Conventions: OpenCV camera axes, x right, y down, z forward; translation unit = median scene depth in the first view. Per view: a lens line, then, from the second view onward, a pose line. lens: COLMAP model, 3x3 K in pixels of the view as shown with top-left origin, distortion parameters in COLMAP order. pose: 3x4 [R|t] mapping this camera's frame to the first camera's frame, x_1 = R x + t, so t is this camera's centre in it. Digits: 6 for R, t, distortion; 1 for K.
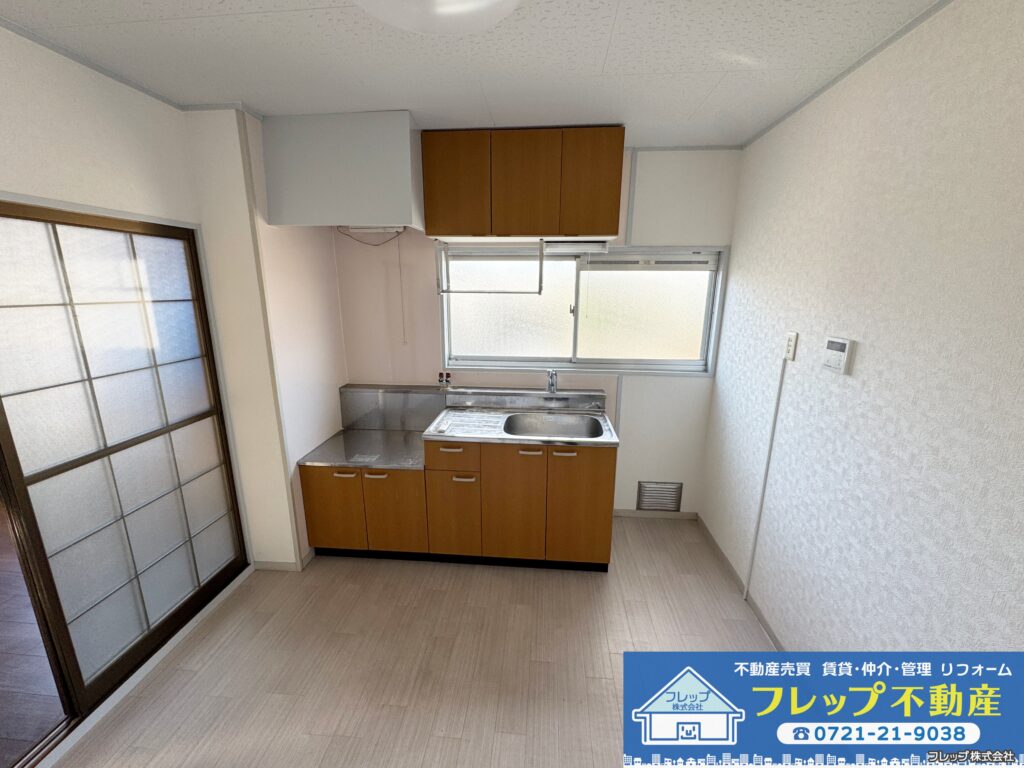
lens RADIAL K [[409.5, 0, 512.0], [0, 409.5, 384.0], [0, 0, 1]] dist [-0.001492, -0.000243]
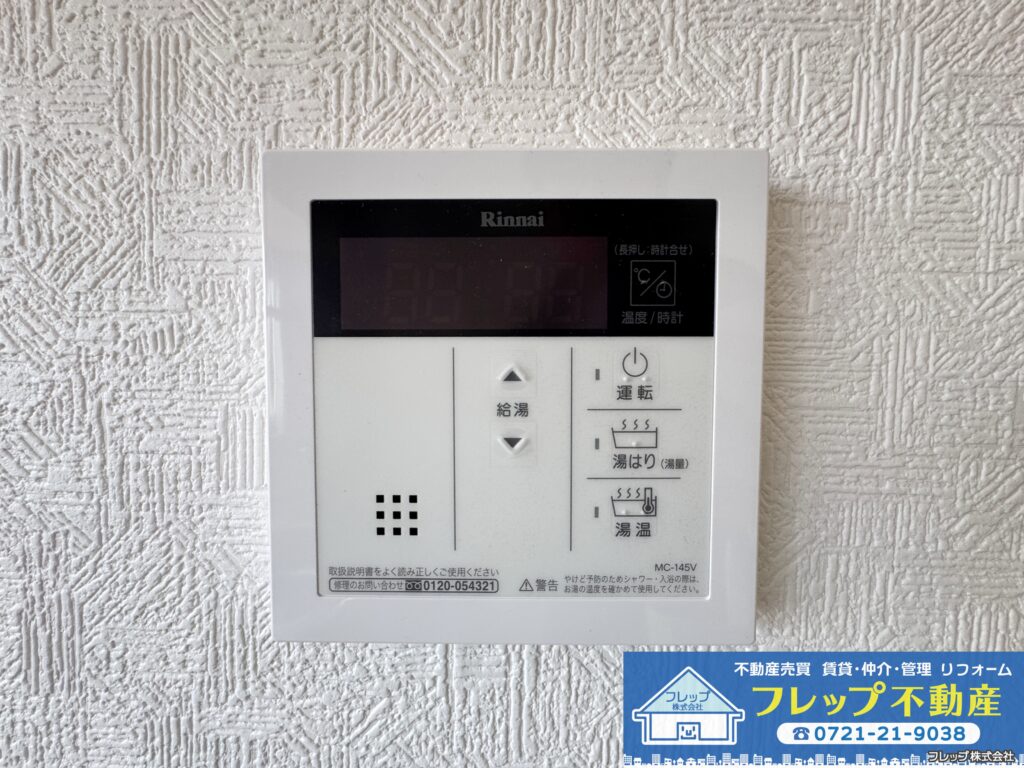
lens RADIAL K [[409.5, 0, 512.0], [0, 409.5, 384.0], [0, 0, 1]] dist [-0.001492, -0.000243]
pose [[-0.092781, -0.054787, 0.994178, 0.575639], [0.228628, 0.970634, 0.074827, -0.062729], [-0.969083, 0.234239, -0.077531, 0.800082]]
